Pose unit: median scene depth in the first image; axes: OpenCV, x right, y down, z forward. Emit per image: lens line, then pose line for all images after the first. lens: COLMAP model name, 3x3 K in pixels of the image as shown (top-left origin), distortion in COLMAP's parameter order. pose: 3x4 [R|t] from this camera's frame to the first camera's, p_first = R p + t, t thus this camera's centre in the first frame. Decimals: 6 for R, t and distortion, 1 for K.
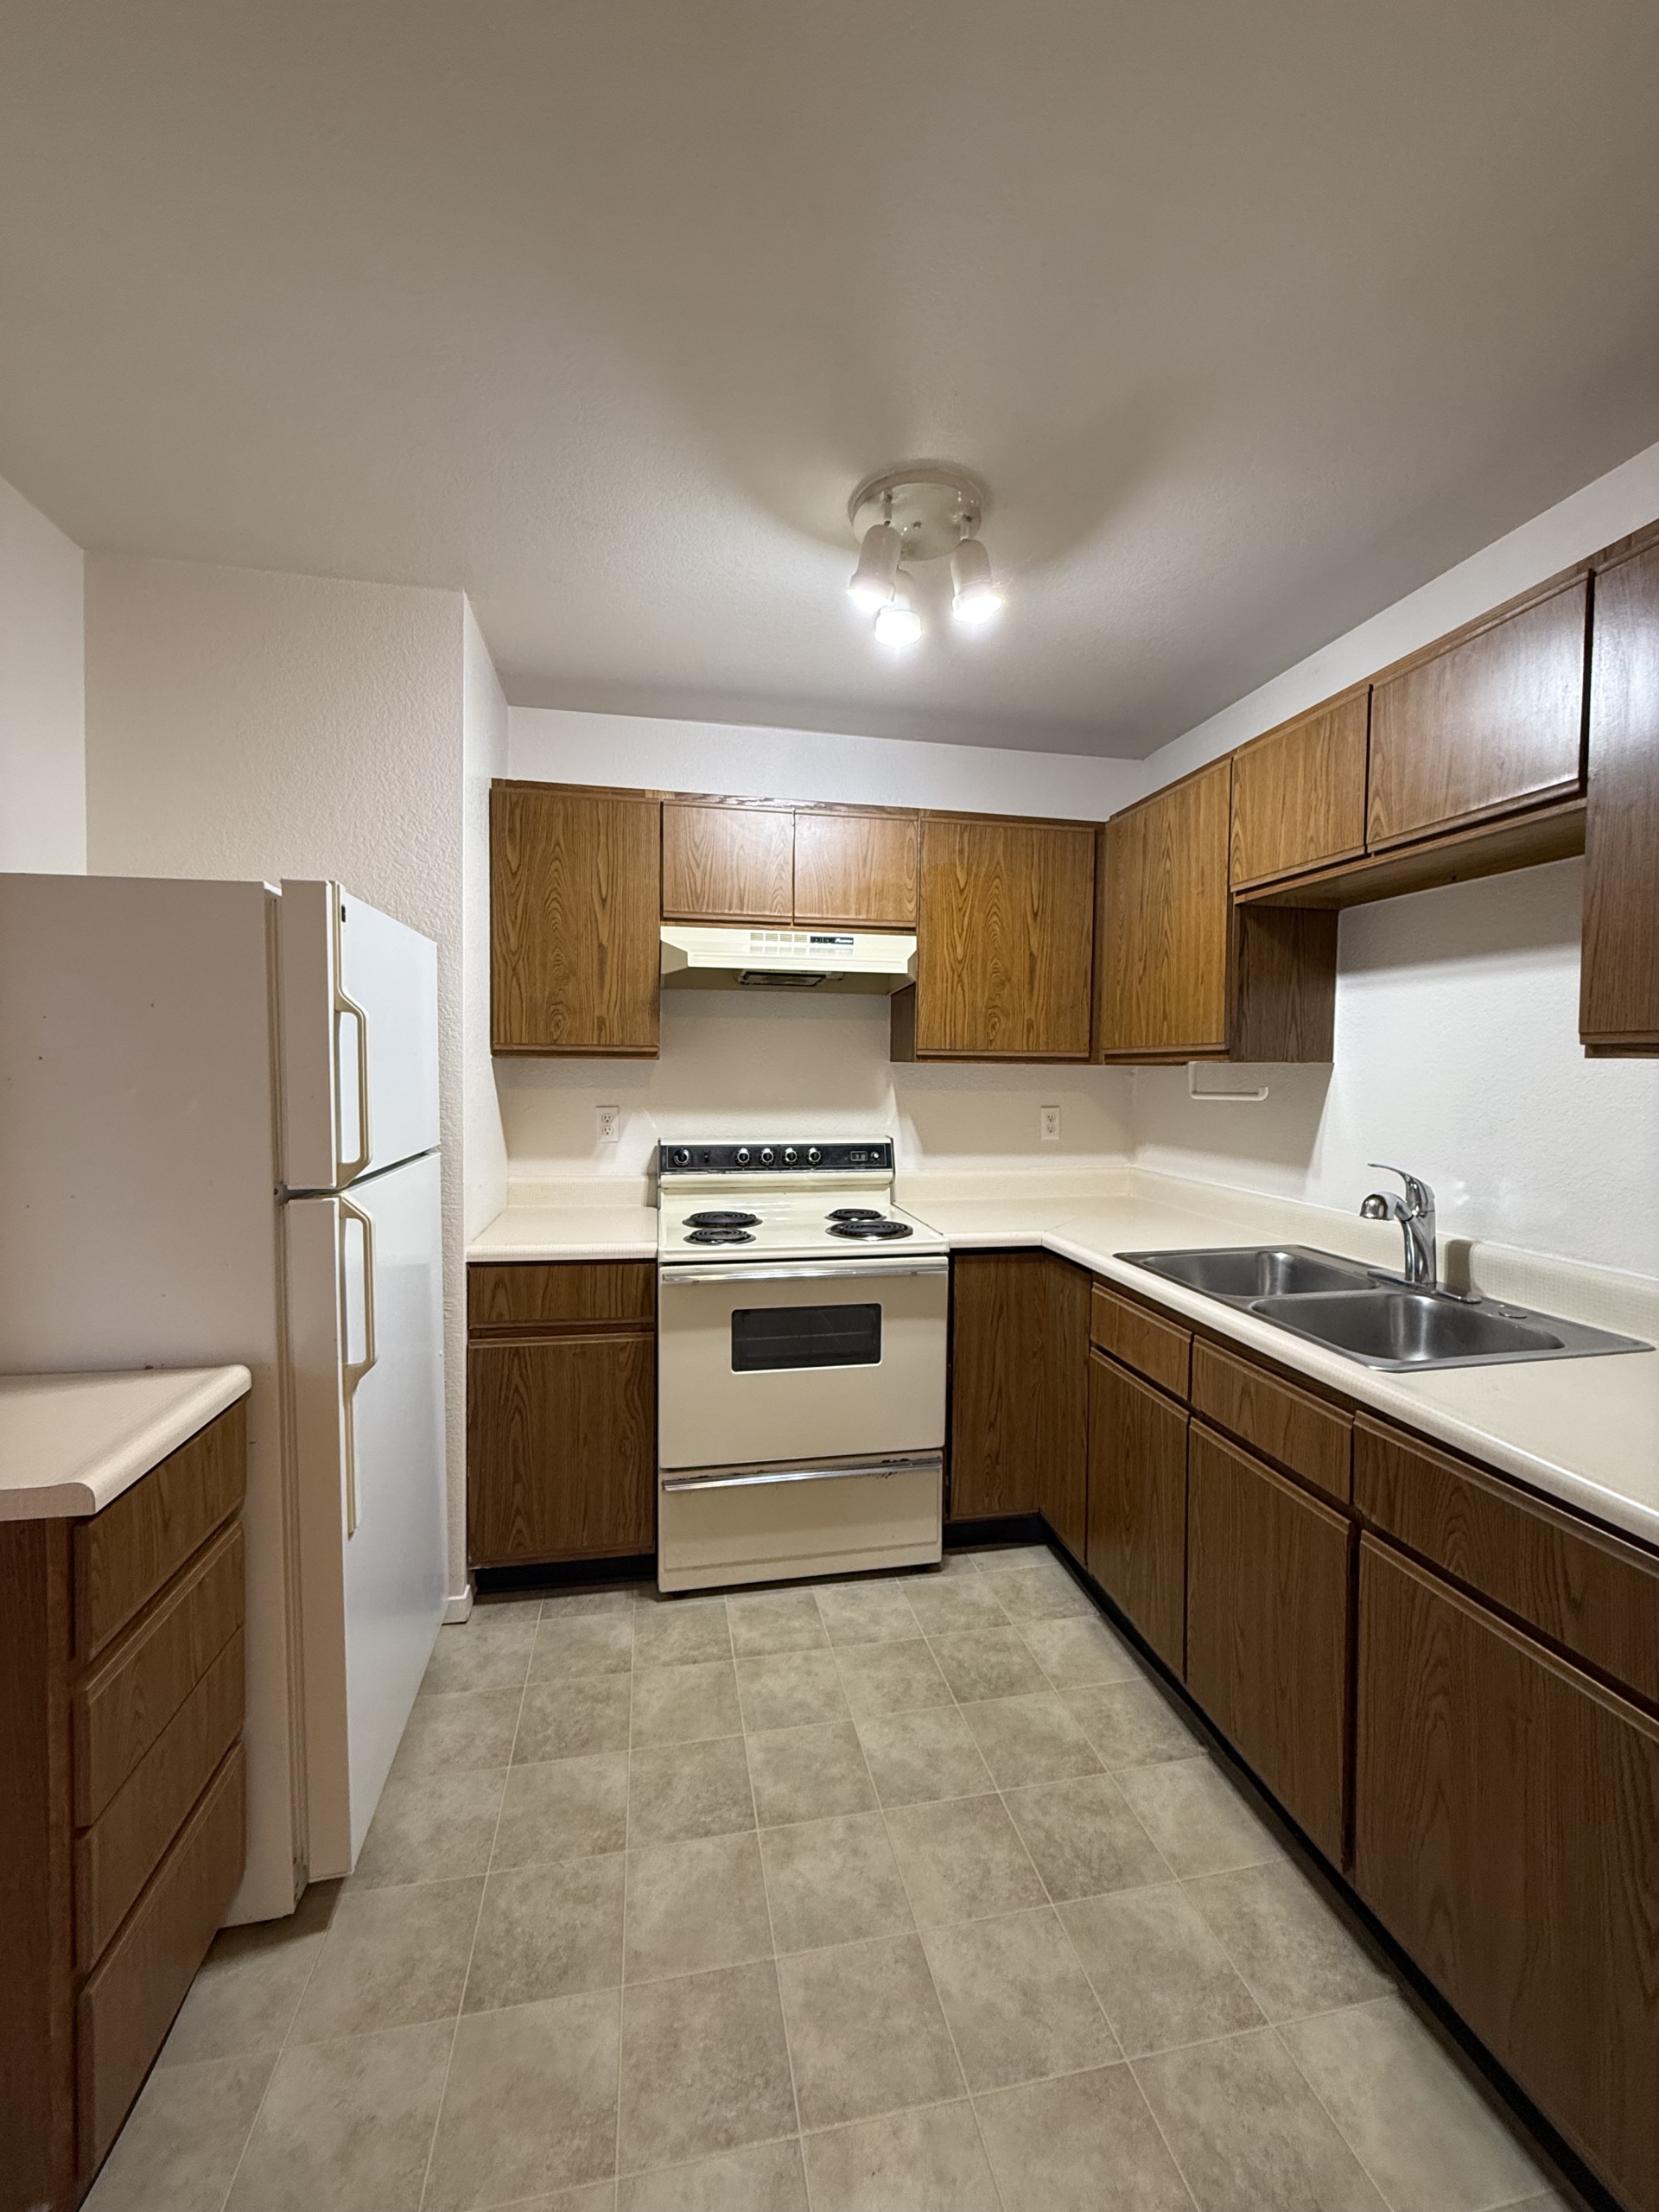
lens RADIAL K [[875.2, 0, 827.3], [0, 875.2, 1106.3], [0, 0, 1]] dist [0.002335, -0.000073]
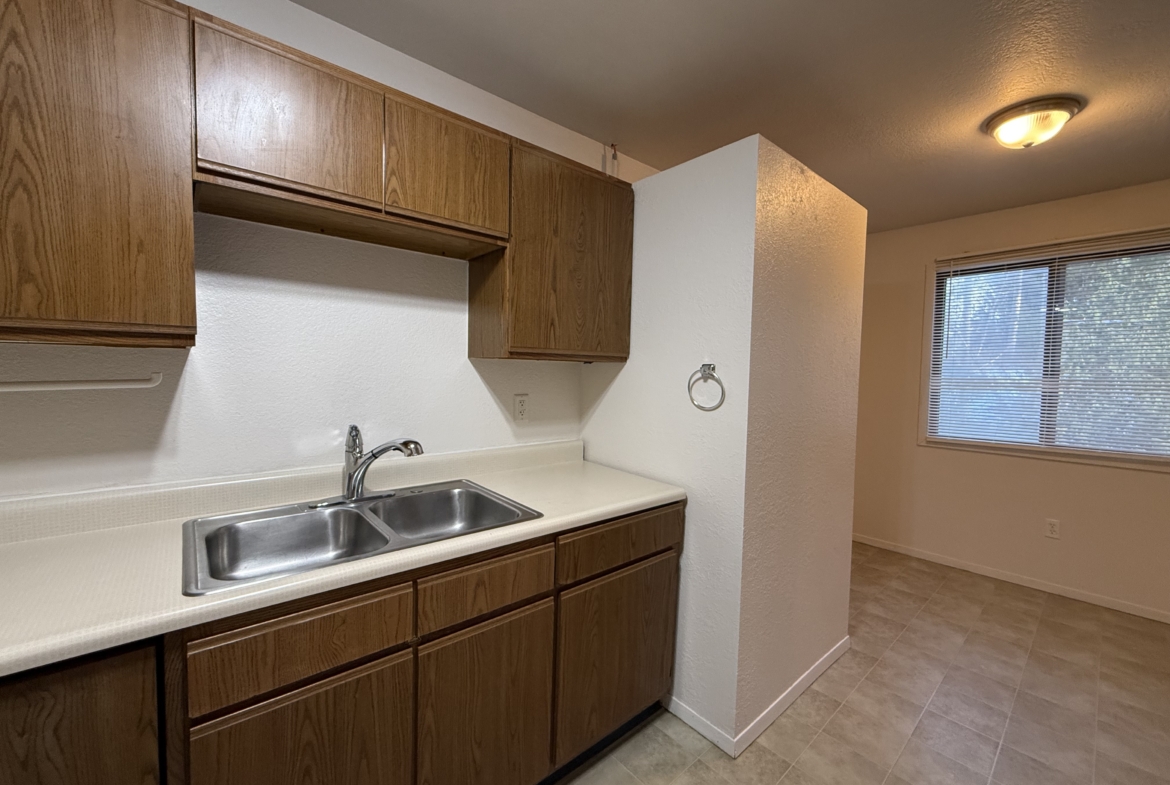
lens RADIAL K [[463.8, 0, 575.2], [0, 463.8, 393.5], [0, 0, 1]] dist [-0.001198, -0.000752]
pose [[-0.489086, -0.065615, 0.869764, -0.230871], [0.015459, 0.996358, 0.083858, -0.046849], [-0.872099, 0.054459, -0.486290, 1.136296]]
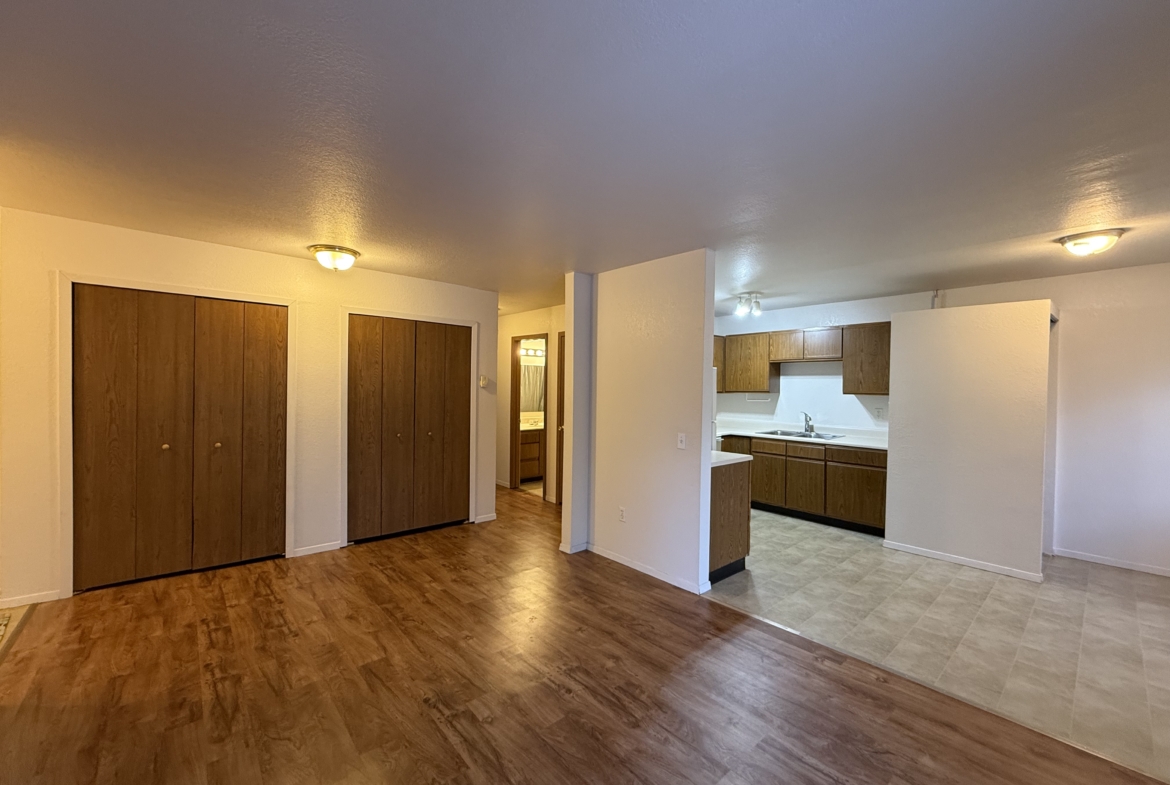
lens RADIAL K [[463.8, 0, 585.8], [0, 463.8, 391.8], [0, 0, 1]] dist [-0.001198, -0.000752]
pose [[0.869636, -0.009079, 0.493611, -2.256910], [0.024483, 0.999394, -0.024751, -0.026216], [-0.493087, 0.033609, 0.869331, -1.009959]]
